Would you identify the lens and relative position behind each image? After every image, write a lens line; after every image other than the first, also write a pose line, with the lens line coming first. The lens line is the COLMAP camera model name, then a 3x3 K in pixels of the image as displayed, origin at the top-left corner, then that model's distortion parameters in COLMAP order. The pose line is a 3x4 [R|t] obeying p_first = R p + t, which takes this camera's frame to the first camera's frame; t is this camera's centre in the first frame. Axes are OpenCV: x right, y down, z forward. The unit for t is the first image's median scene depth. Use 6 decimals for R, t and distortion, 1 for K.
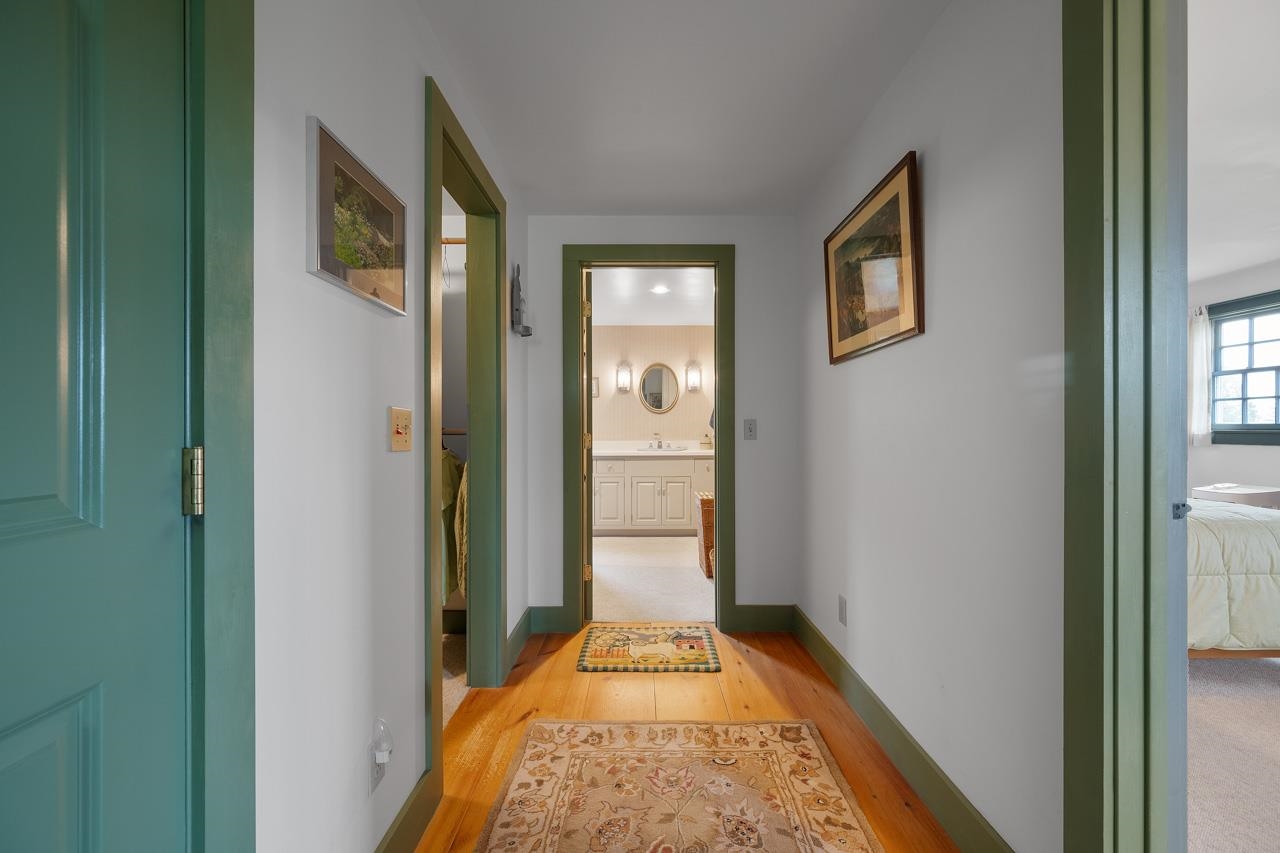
lens RADIAL K [[500.0, 0, 639.2], [0, 500.0, 427.3], [0, 0, 1]] dist [-0.001245, -0.000079]
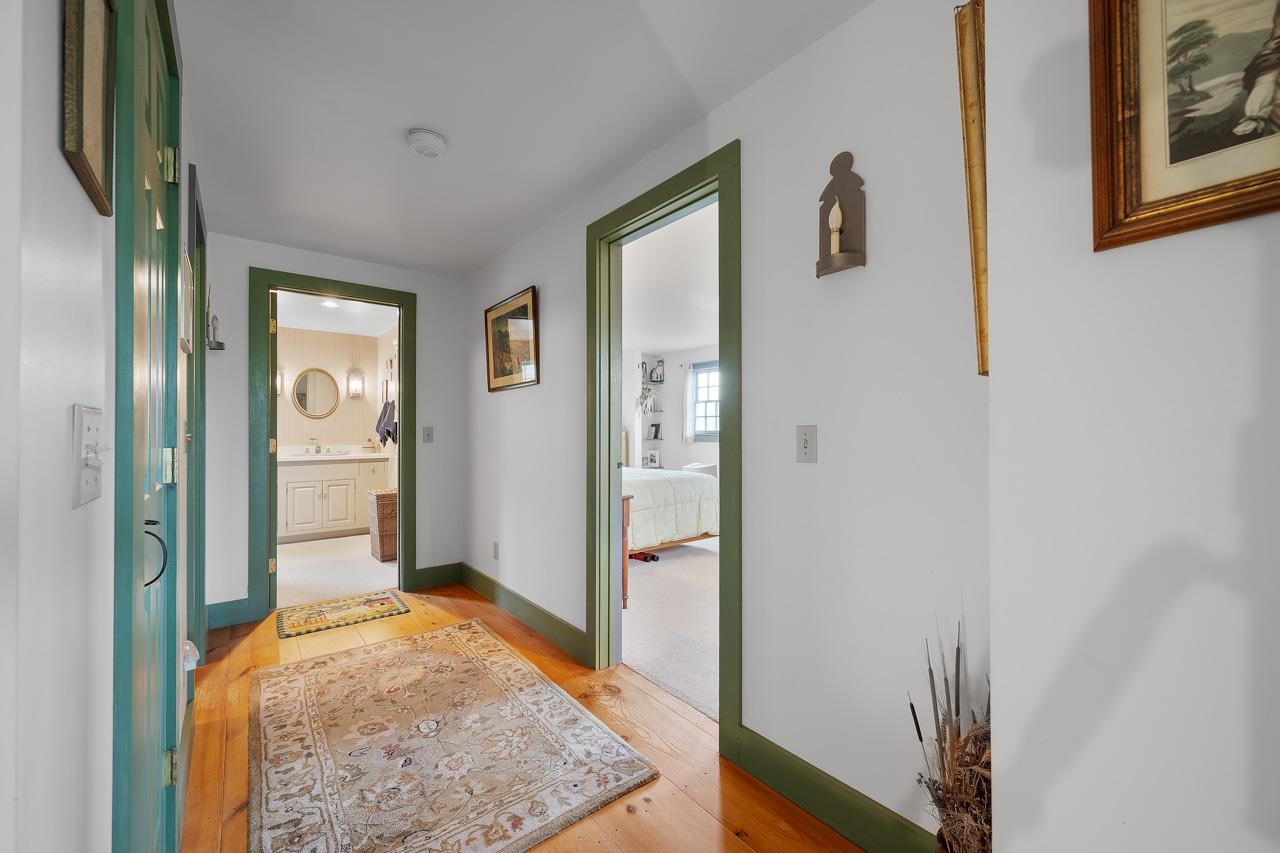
lens RADIAL K [[500.0, 0, 643.8], [0, 500.0, 427.9], [0, 0, 1]] dist [-0.001245, -0.000079]
pose [[0.775095, 0.004566, 0.631828, -0.206816], [-0.000531, 0.999978, -0.006574, -0.006766], [-0.631844, 0.004760, 0.775081, -0.466046]]
